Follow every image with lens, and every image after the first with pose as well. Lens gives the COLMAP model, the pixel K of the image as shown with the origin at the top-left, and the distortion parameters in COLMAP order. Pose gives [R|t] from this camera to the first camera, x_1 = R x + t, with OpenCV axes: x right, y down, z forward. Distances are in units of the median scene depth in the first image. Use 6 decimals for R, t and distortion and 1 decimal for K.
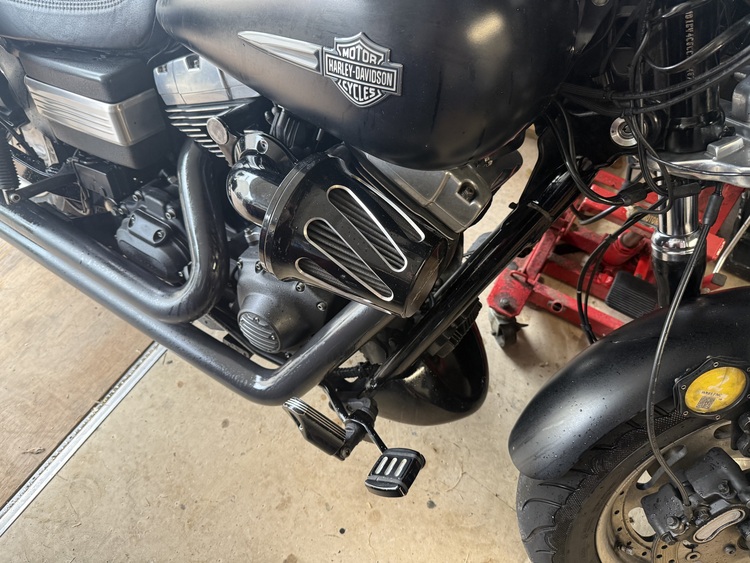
lens RADIAL K [[522.5, 0, 358.5], [0, 522.5, 272.0], [0, 0, 1]] dist [-0.018176, -0.005752]
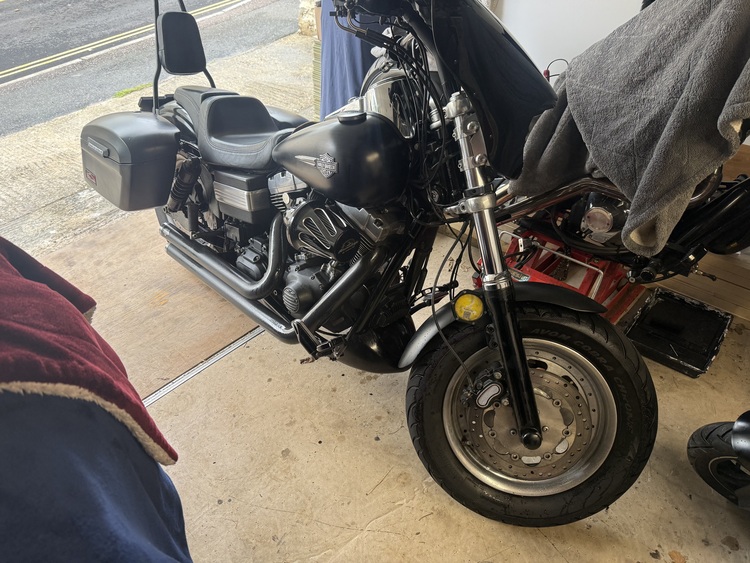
lens RADIAL K [[522.5, 0, 375.9], [0, 522.5, 282.6], [0, 0, 1]] dist [-0.018176, -0.005752]
pose [[0.975687, 0.093423, -0.198261, 0.490298], [-0.152764, 0.938536, -0.309537, 0.589437], [0.157157, 0.332298, 0.929989, -0.791154]]
